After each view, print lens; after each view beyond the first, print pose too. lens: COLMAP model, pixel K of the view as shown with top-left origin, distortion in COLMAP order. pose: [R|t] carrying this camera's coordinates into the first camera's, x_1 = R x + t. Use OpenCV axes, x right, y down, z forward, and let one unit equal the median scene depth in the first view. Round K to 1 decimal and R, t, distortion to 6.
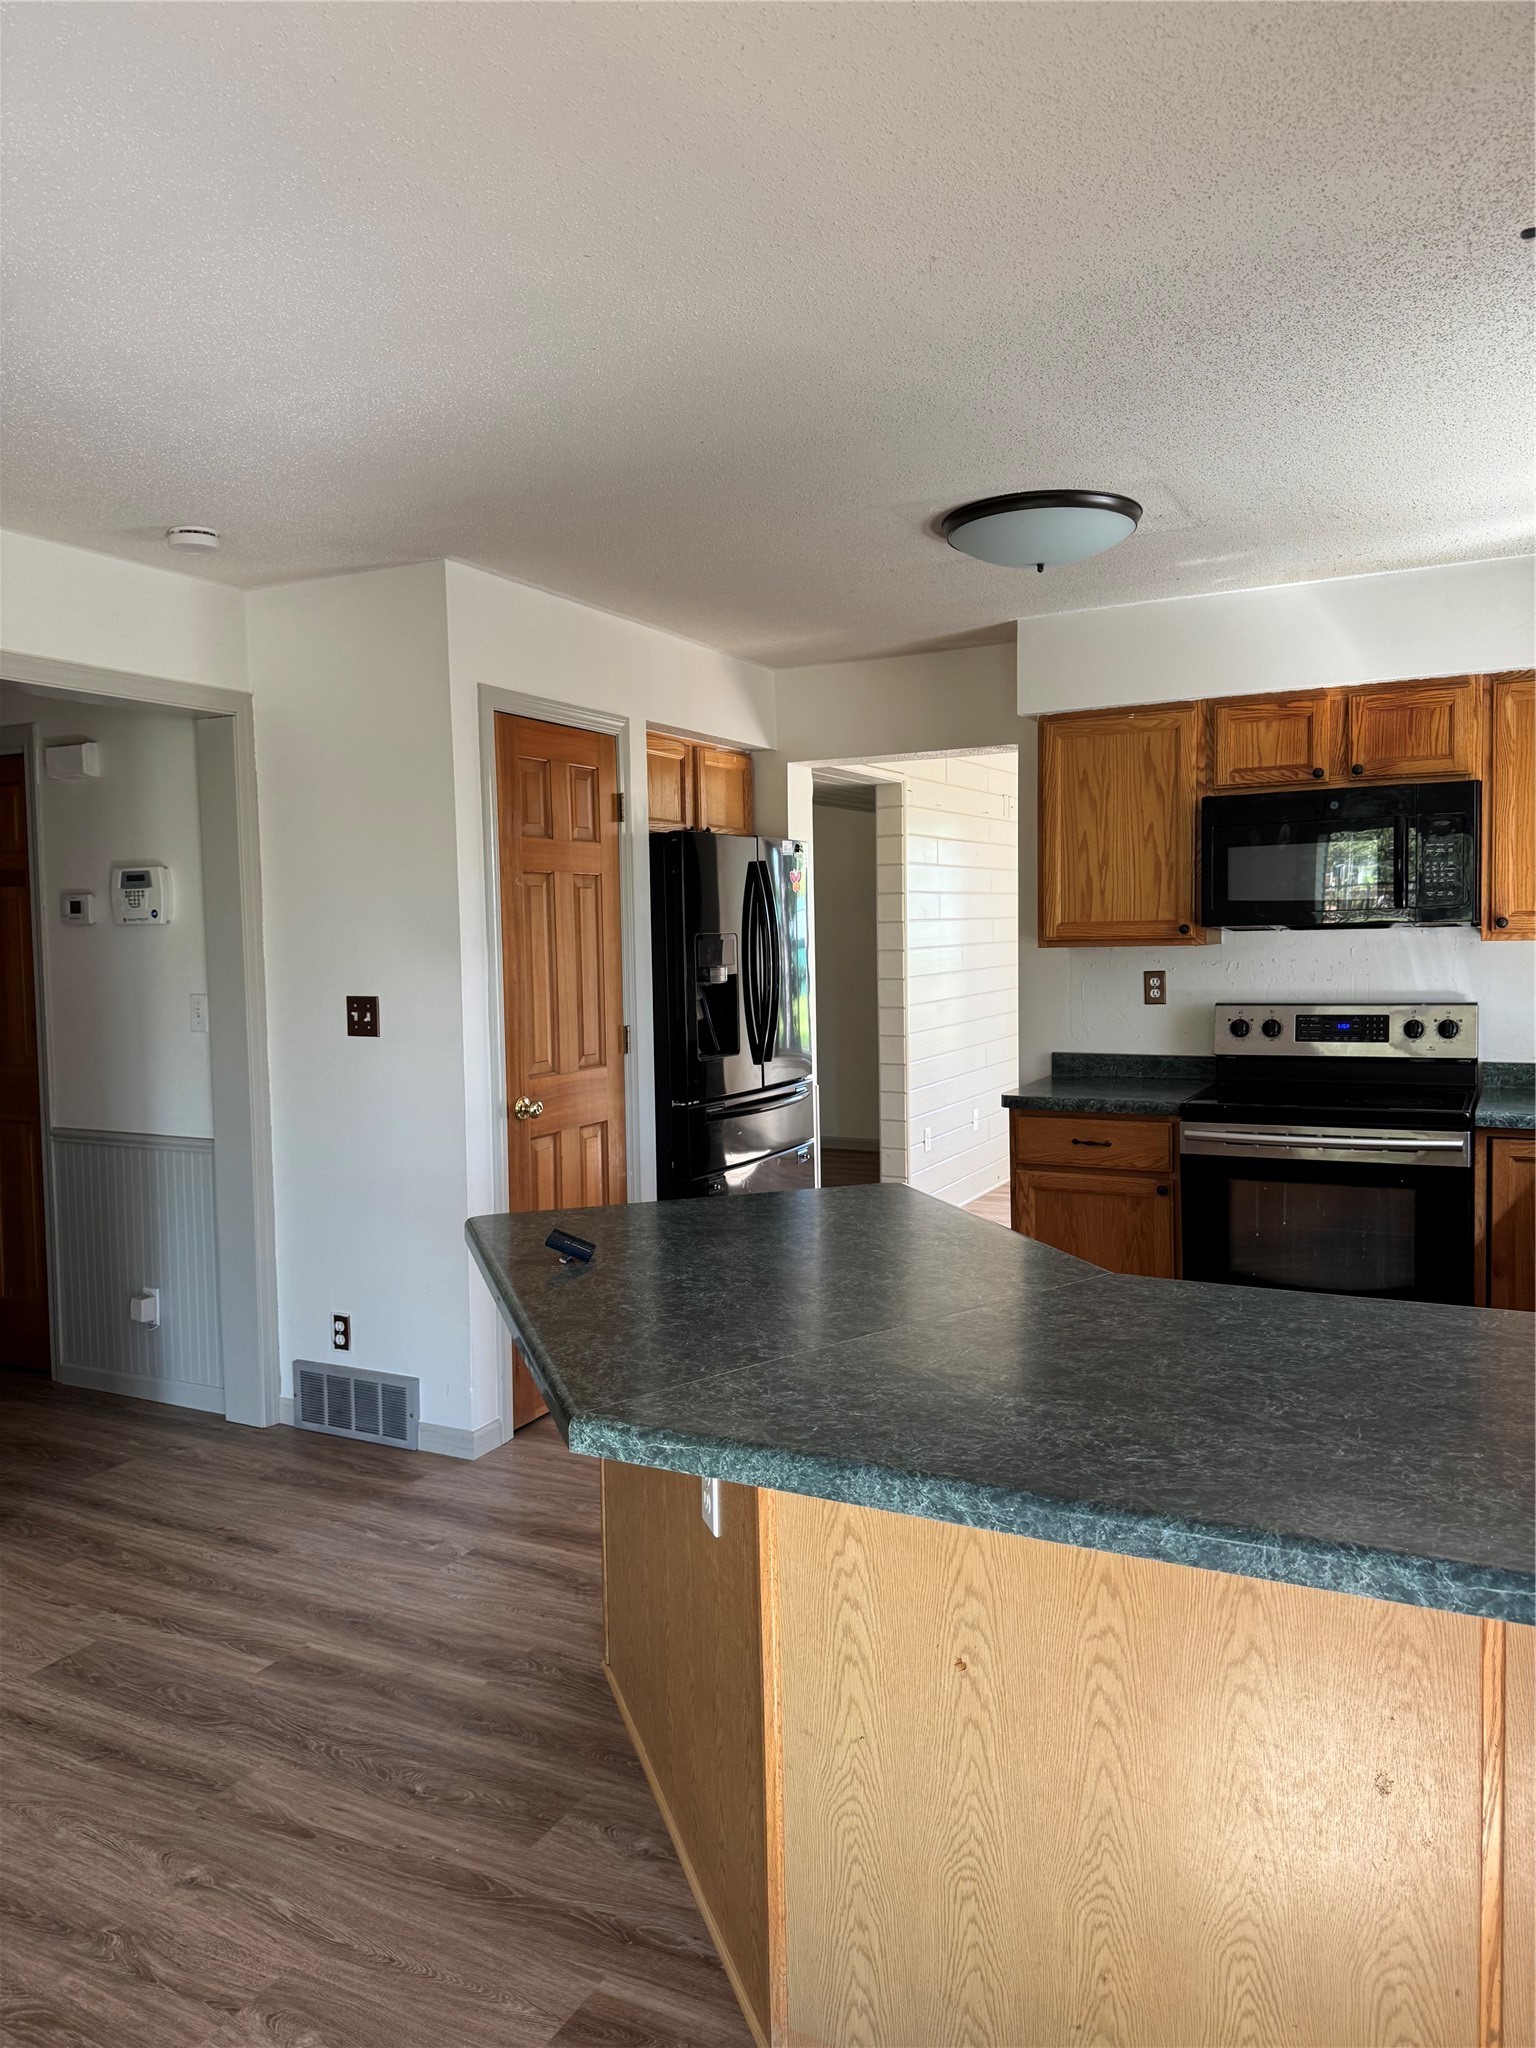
lens RADIAL K [[1437.4, 0, 768.0], [0, 1437.4, 1024.0], [0, 0, 1]] dist [0.000343, -0.003679]
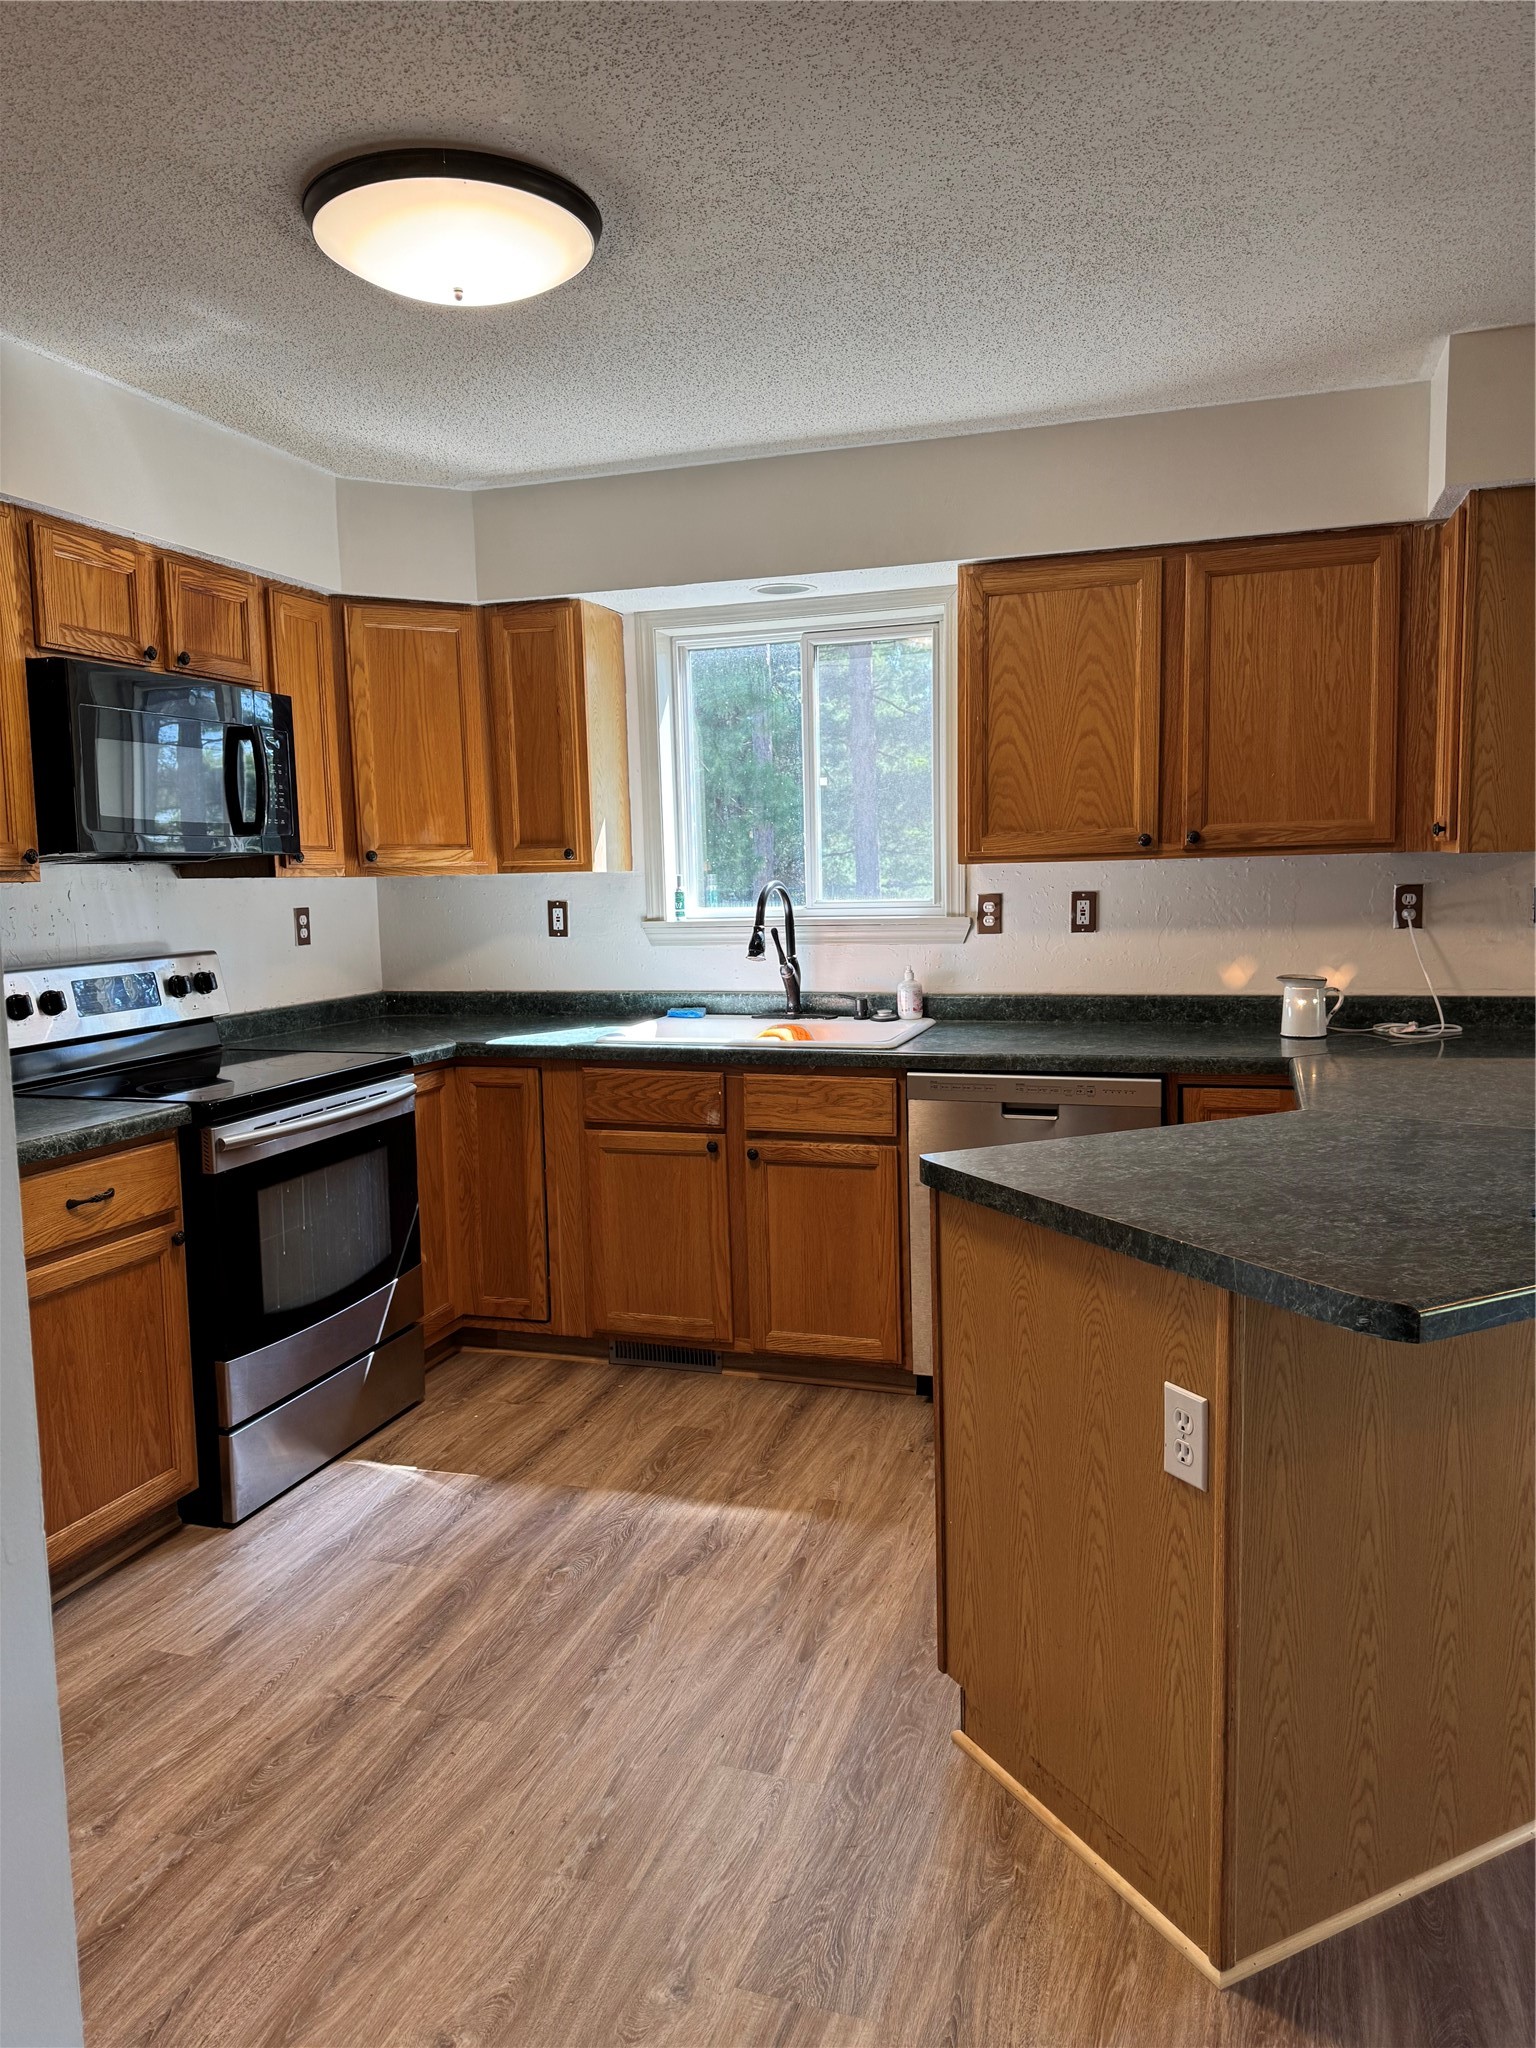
lens RADIAL K [[1437.4, 0, 768.0], [0, 1437.4, 1024.0], [0, 0, 1]] dist [0.000343, -0.003679]
pose [[-0.165070, -0.083468, 0.982744, -0.427218], [0.092029, 0.990762, 0.099607, -0.026621], [-0.981979, 0.106883, -0.155863, 0.815900]]
